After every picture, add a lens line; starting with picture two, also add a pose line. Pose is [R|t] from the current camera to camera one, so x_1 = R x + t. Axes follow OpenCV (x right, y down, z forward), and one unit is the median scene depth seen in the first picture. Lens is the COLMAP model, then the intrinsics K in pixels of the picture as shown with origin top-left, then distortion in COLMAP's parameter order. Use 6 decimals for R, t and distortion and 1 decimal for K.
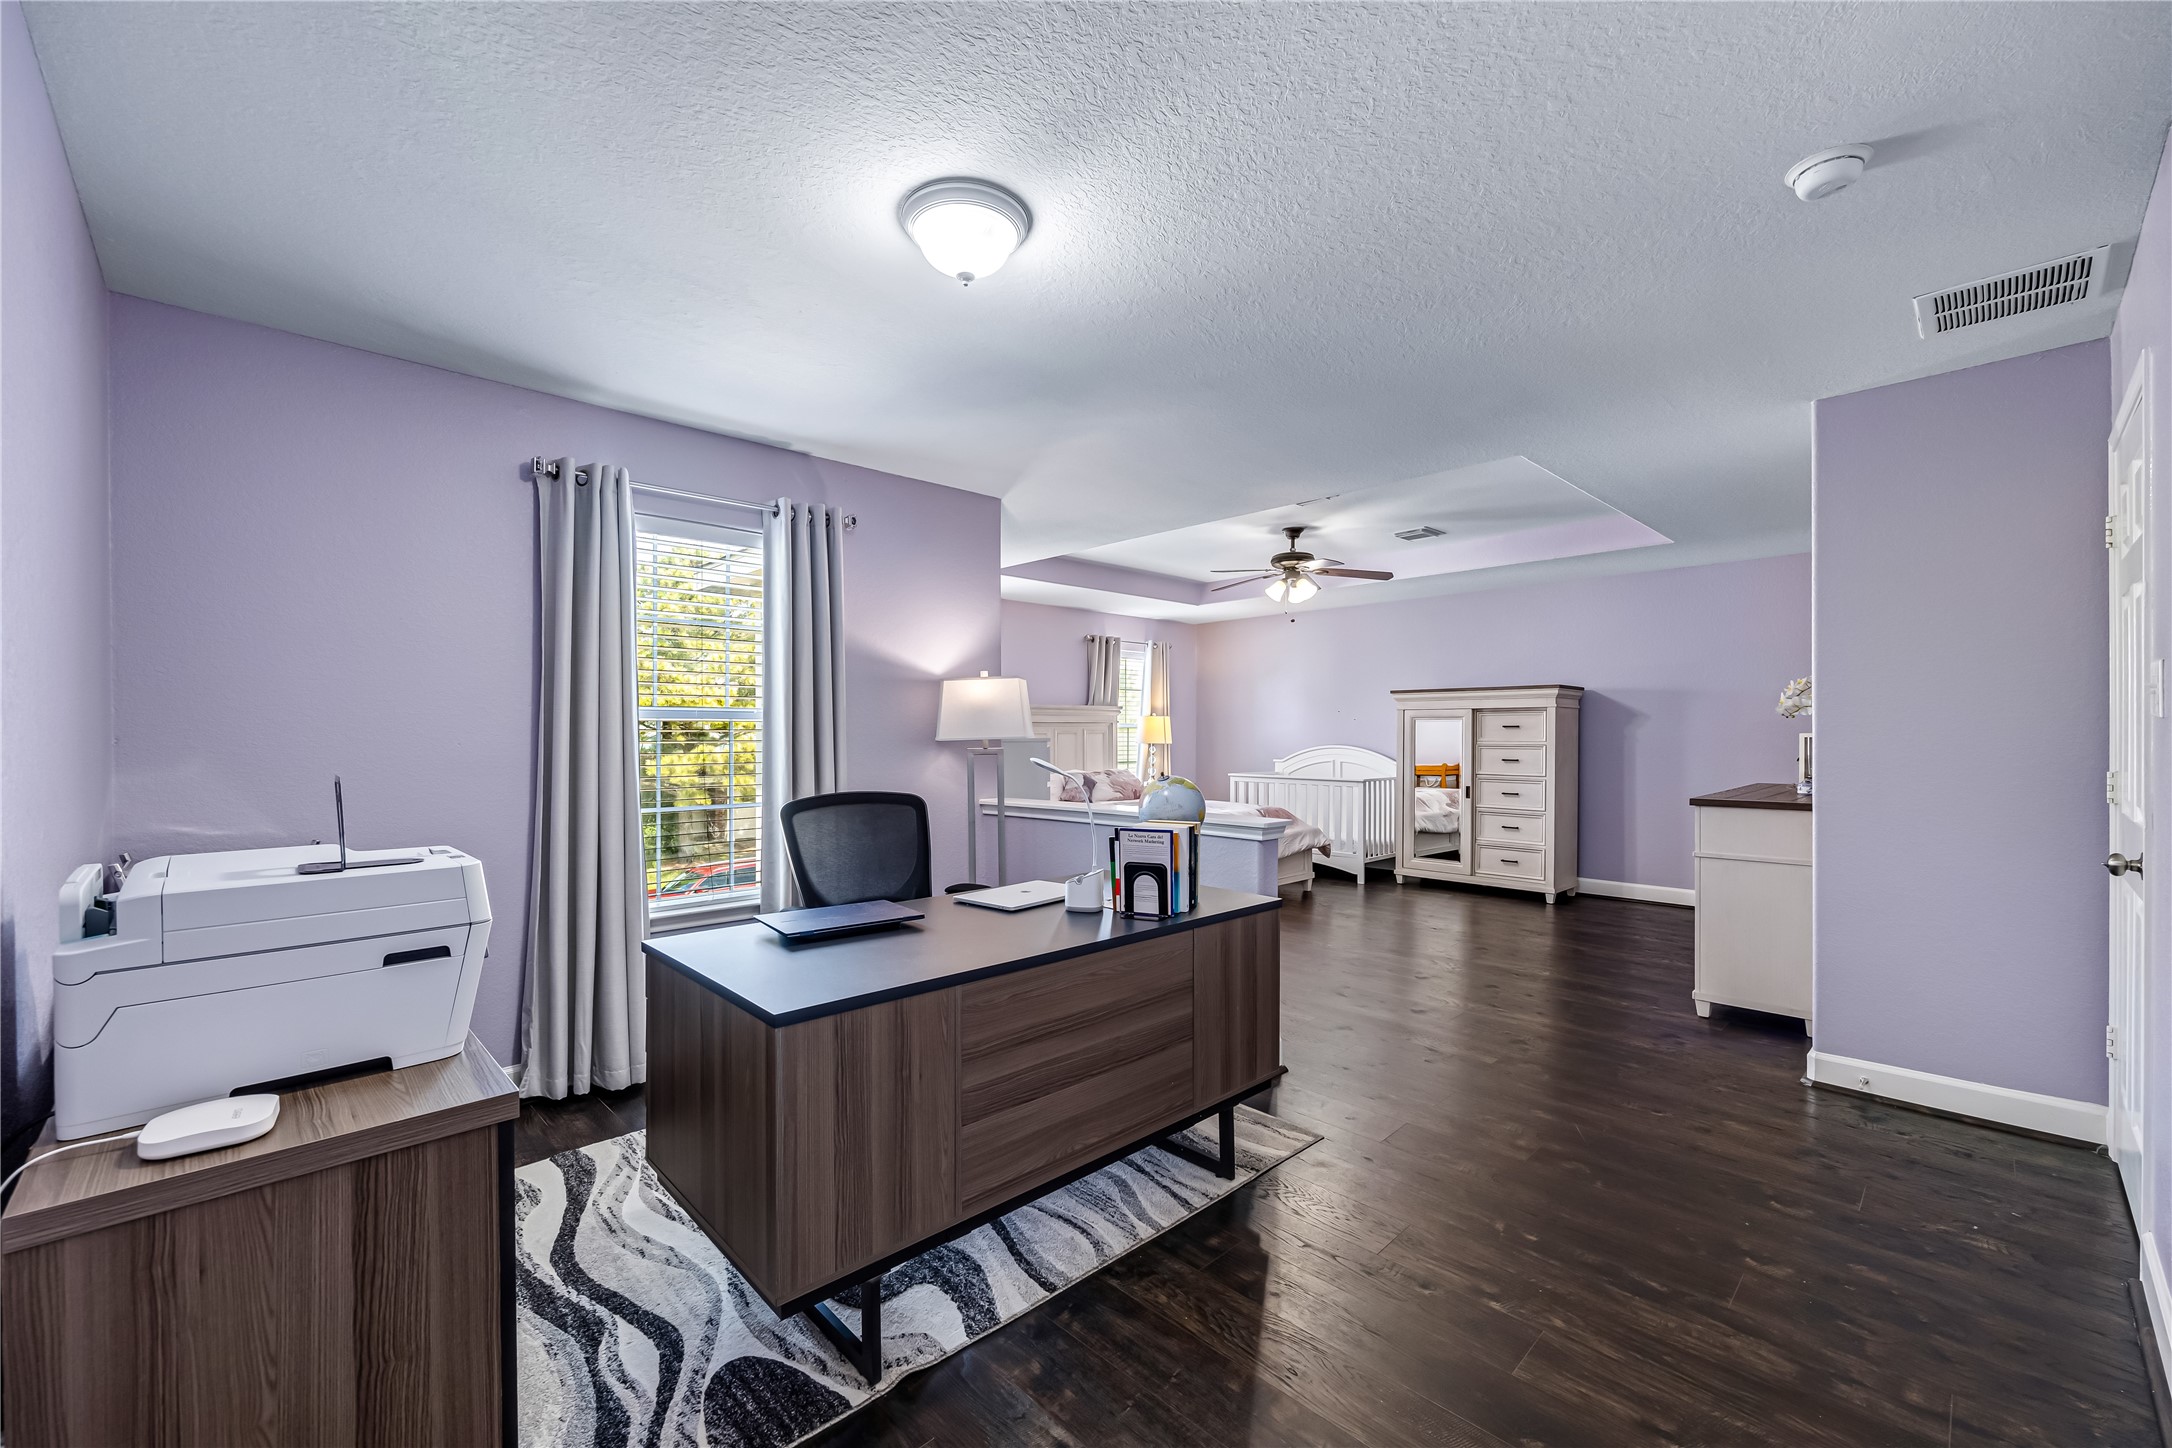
lens RADIAL K [[874.4, 0, 1094.0], [0, 874.4, 736.2], [0, 0, 1]] dist [-0.004172, 0.001153]
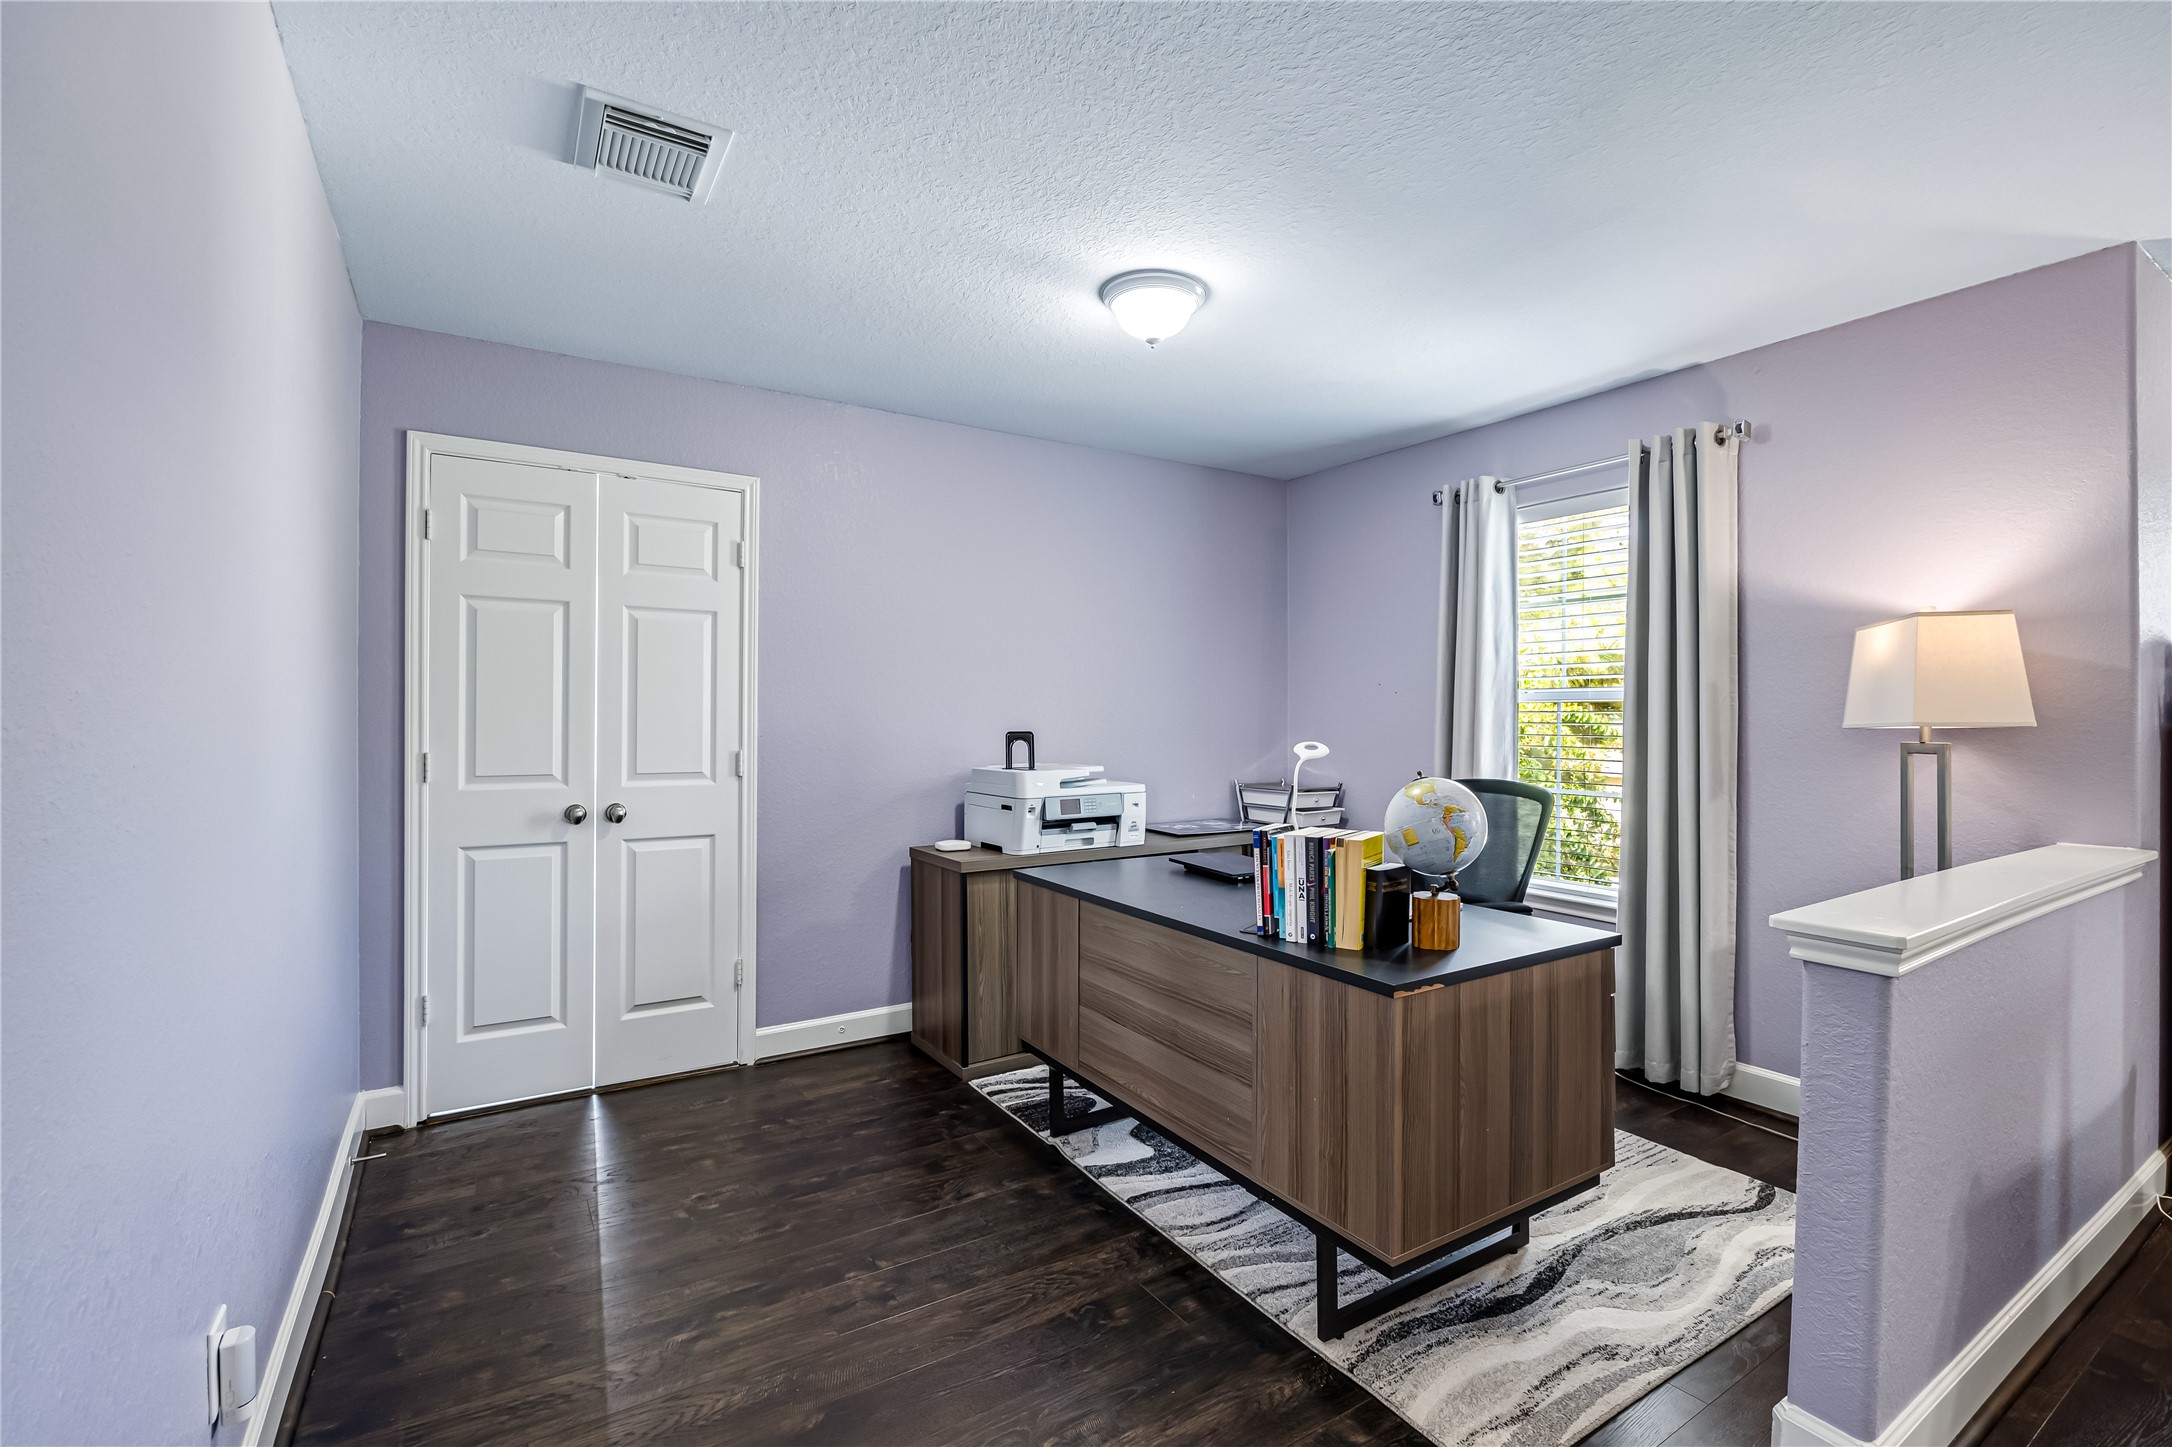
lens RADIAL K [[964.1, 0, 1097.9], [0, 964.1, 720.3], [0, 0, 1]] dist [-0.014685, -0.000206]
pose [[-0.203516, 0.001527, -0.979070, 0.822729], [-0.006904, 0.999972, 0.002994, 0.001970], [0.979047, 0.007369, -0.203500, 0.839774]]
